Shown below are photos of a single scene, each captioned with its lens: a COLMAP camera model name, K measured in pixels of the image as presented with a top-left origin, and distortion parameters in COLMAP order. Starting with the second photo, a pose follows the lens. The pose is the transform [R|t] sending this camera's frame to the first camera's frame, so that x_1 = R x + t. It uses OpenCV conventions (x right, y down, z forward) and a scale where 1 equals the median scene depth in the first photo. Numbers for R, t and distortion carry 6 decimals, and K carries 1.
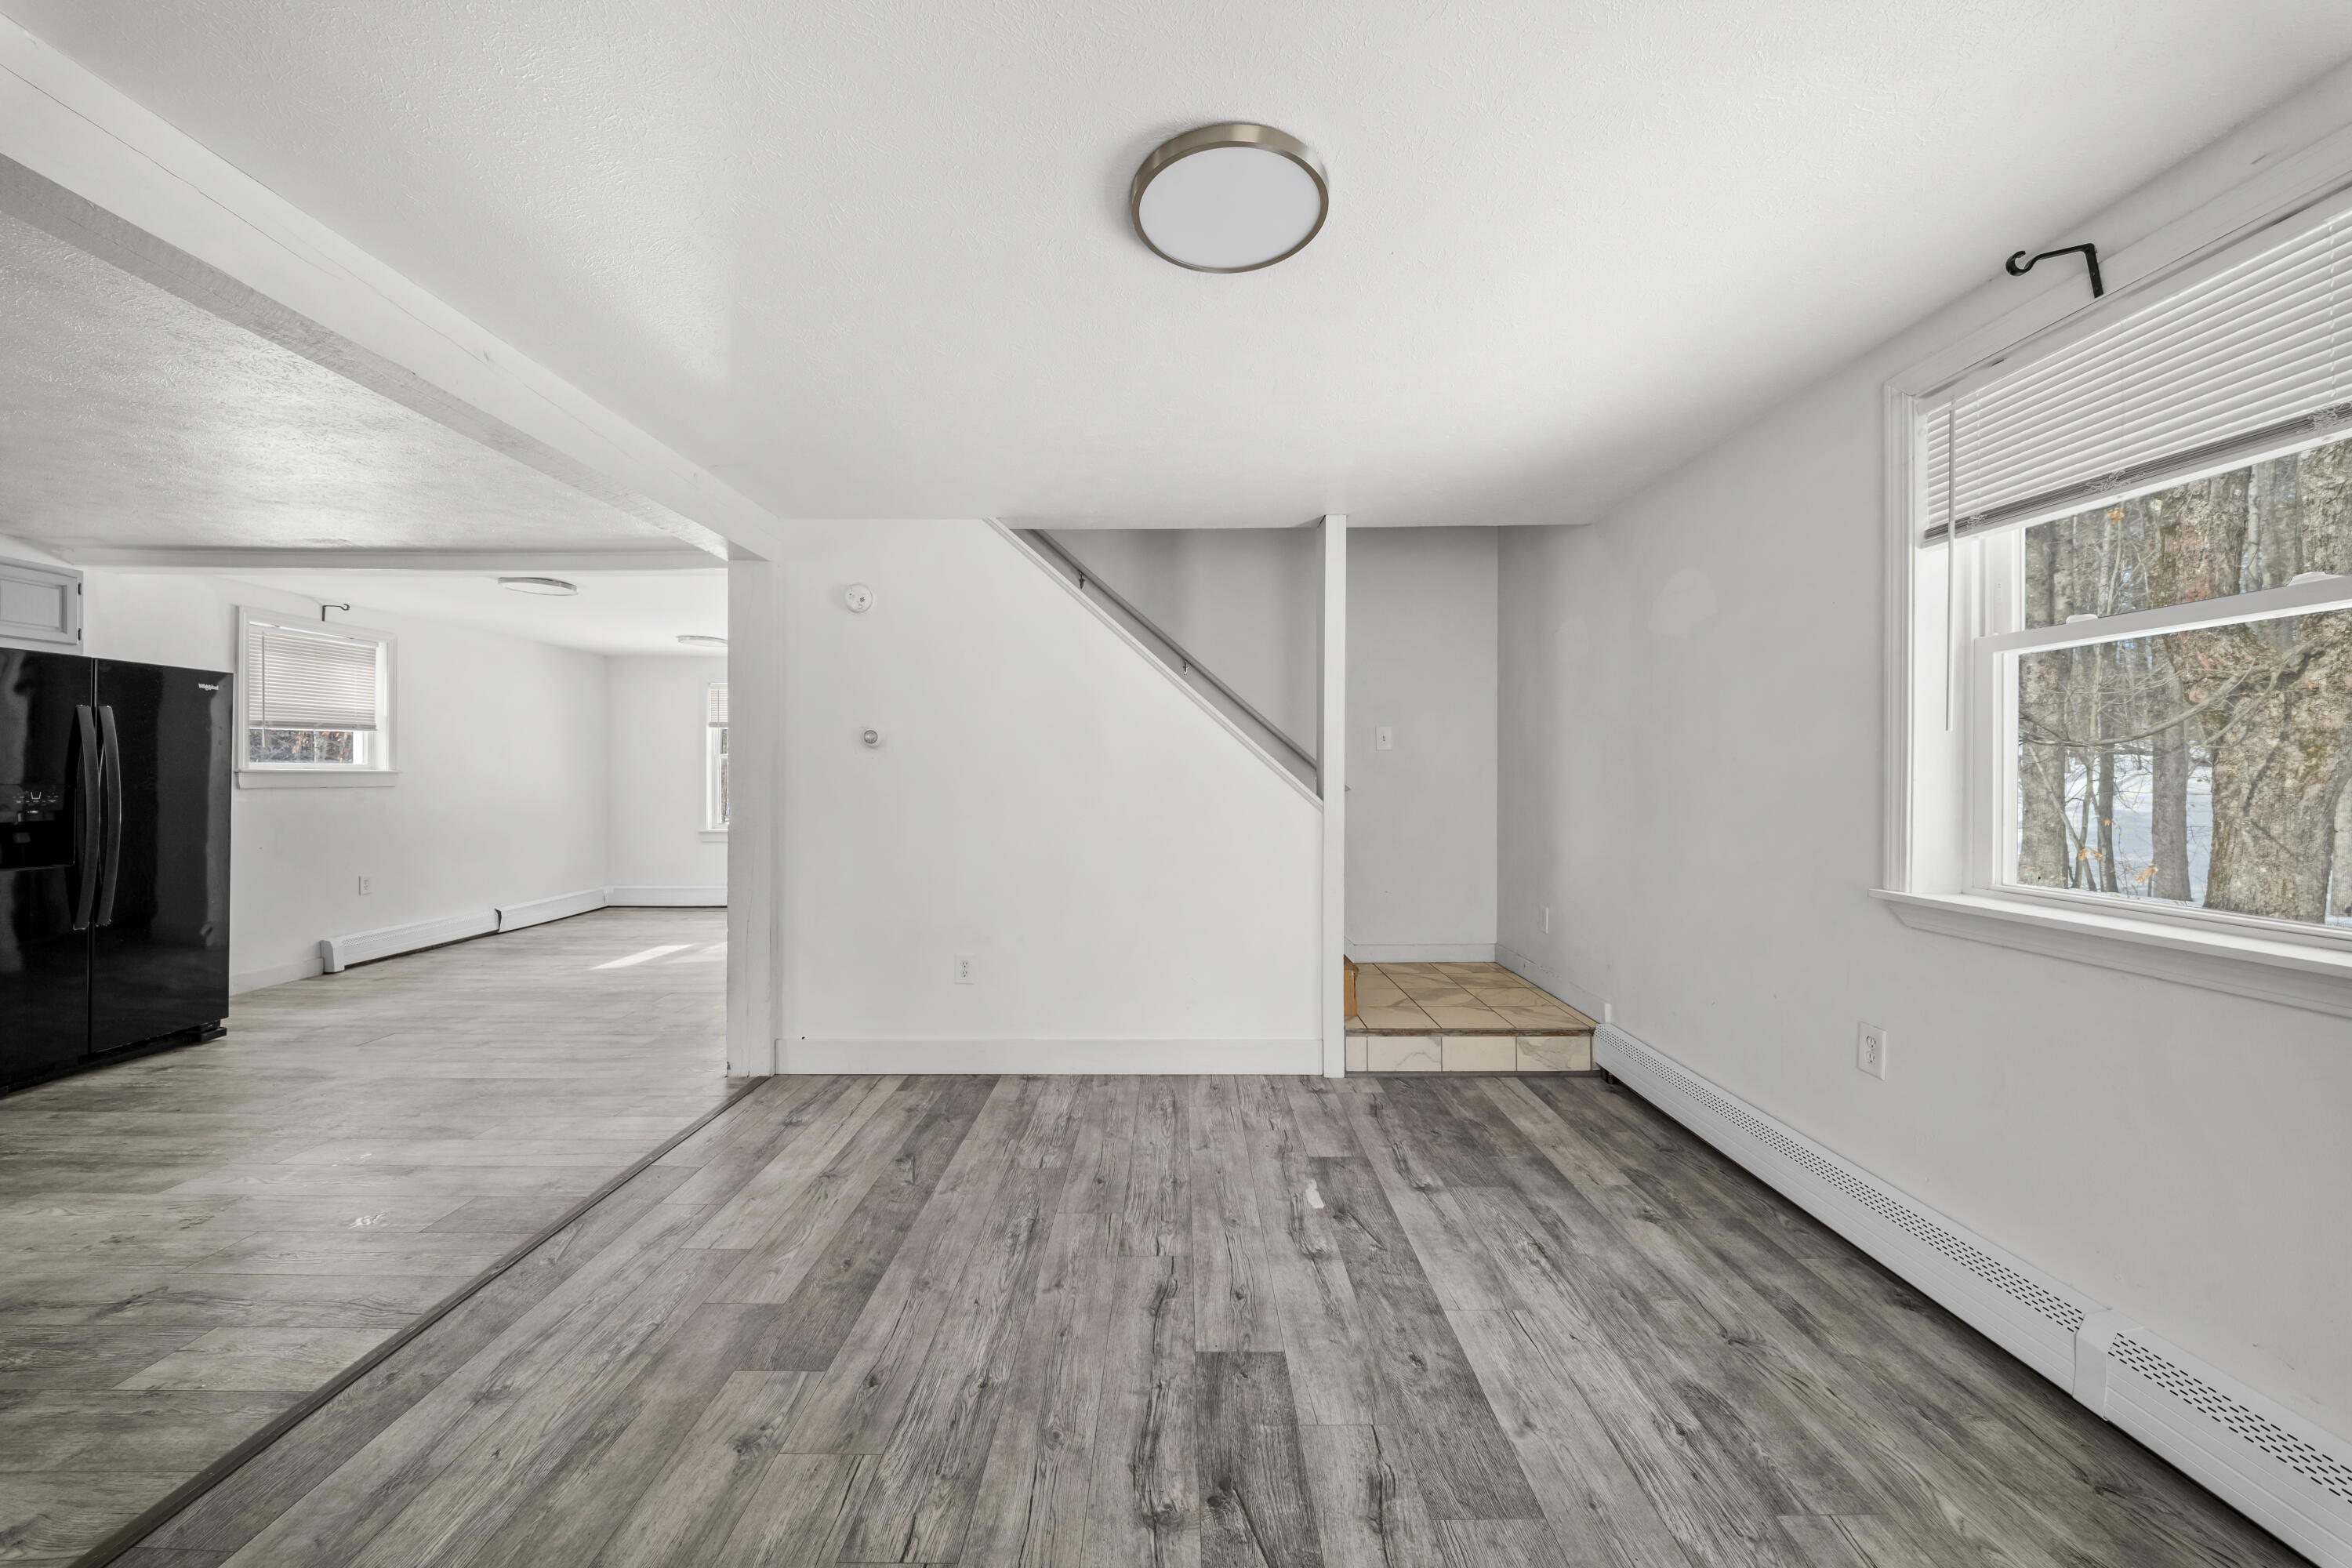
lens RADIAL K [[828.1, 0, 1182.4], [0, 828.1, 778.5], [0, 0, 1]] dist [0.000756, -0.002389]
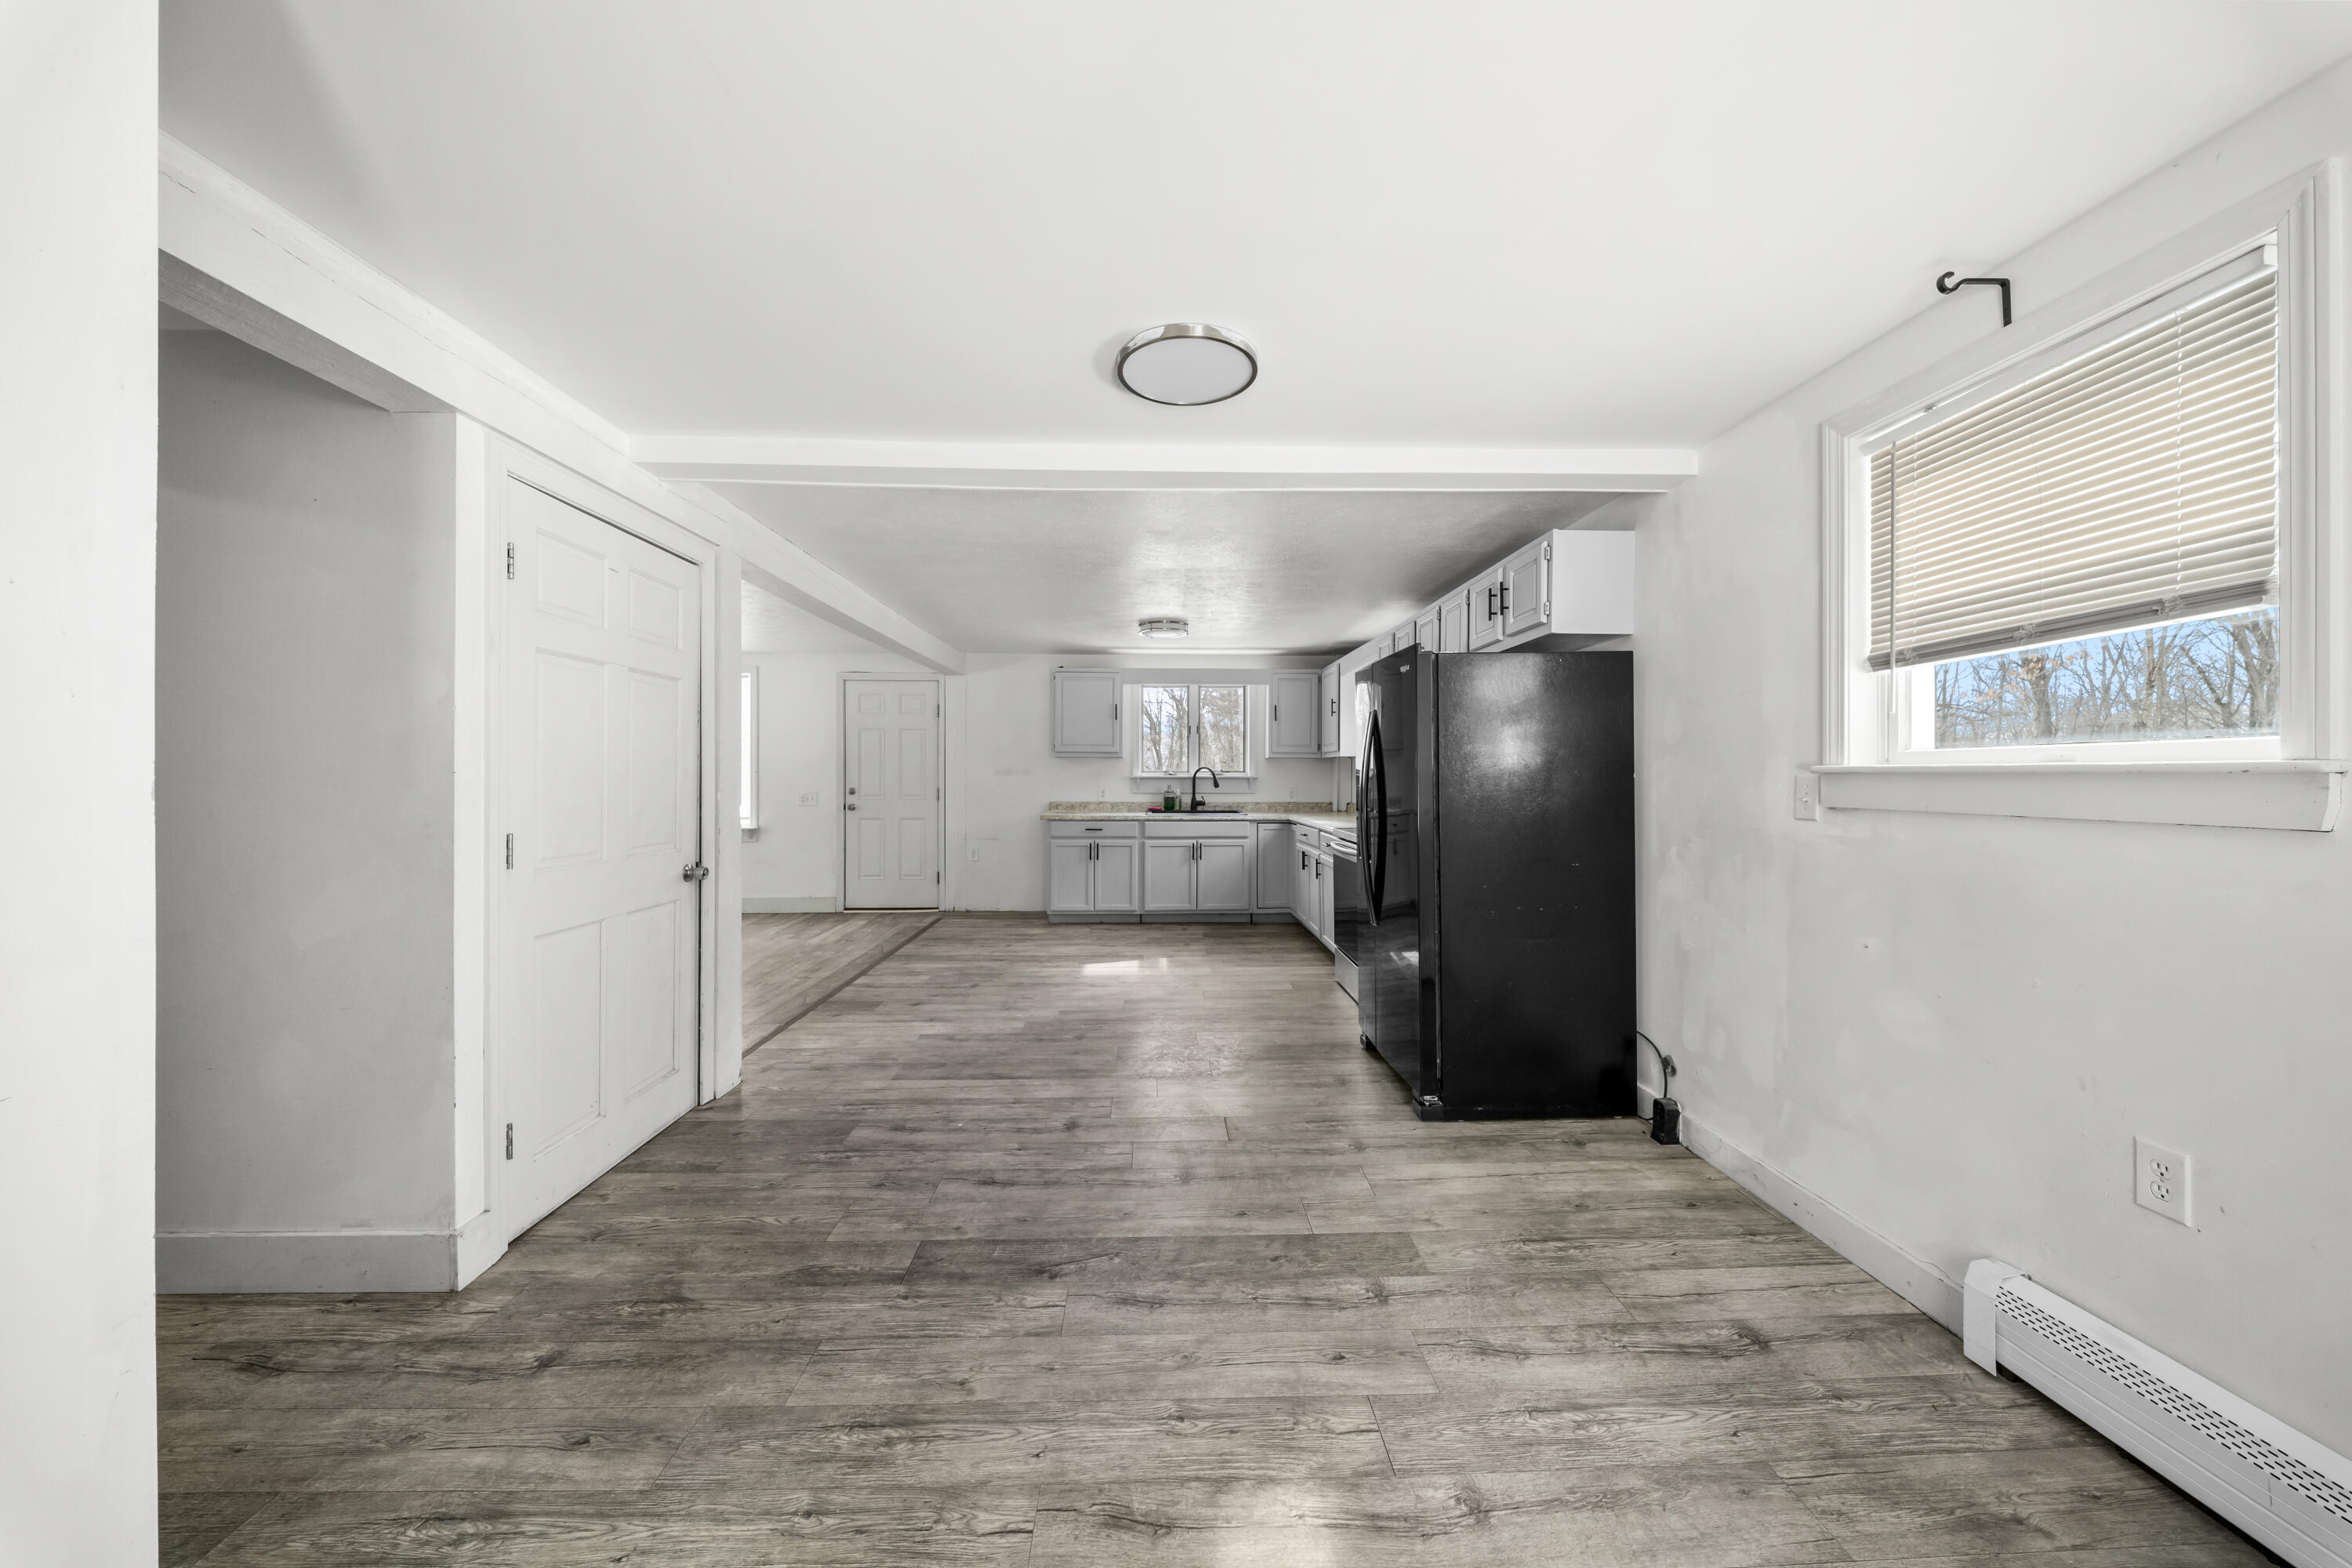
lens RADIAL K [[763.2, 0, 1176.0], [0, 763.2, 784.0], [0, 0, 1]] dist [0.009638, -0.006844]
pose [[-0.998448, -0.003387, -0.055590, -1.157049], [-0.004145, 0.999900, 0.013533, -0.009506], [0.055539, 0.013743, -0.998362, 2.212964]]
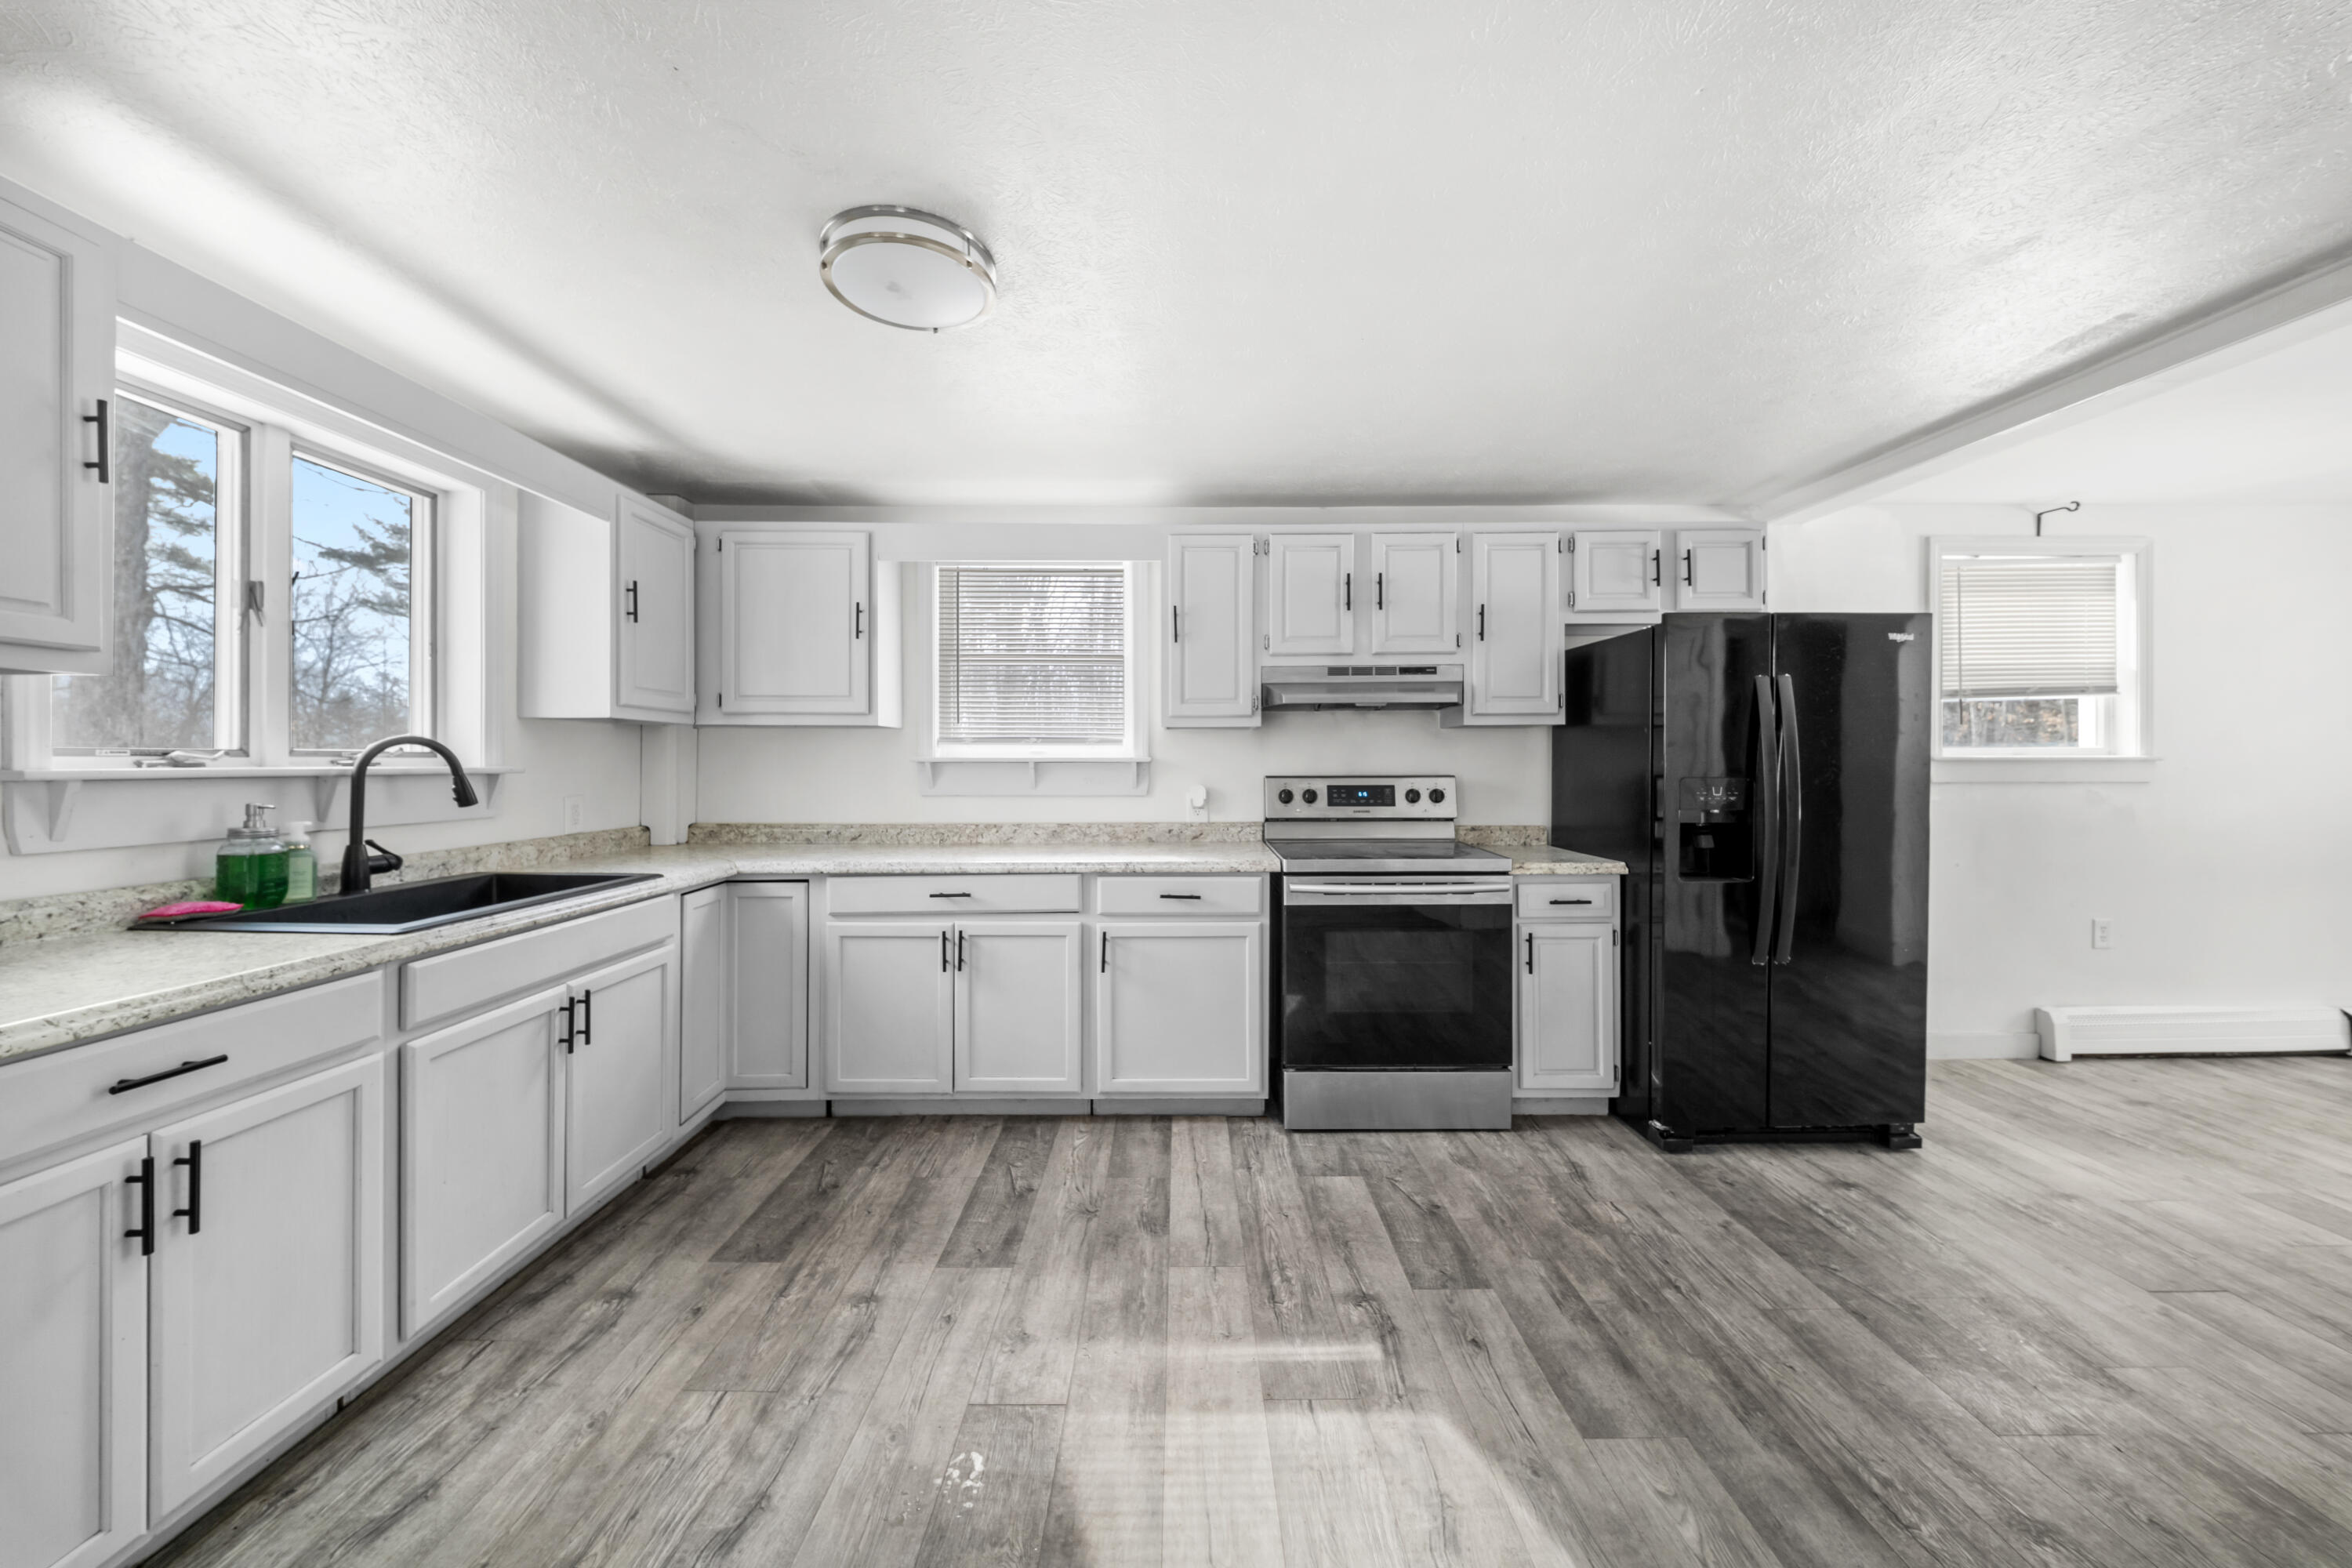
lens RADIAL K [[824.6, 0, 1170.8], [0, 824.6, 765.5], [0, 0, 1]] dist [0.011841, -0.009427]
pose [[-0.002104, 0.000326, -0.999998, -0.614703], [-0.000195, 1.000000, 0.000327, -0.005045], [0.999998, 0.000196, -0.002104, 0.492595]]
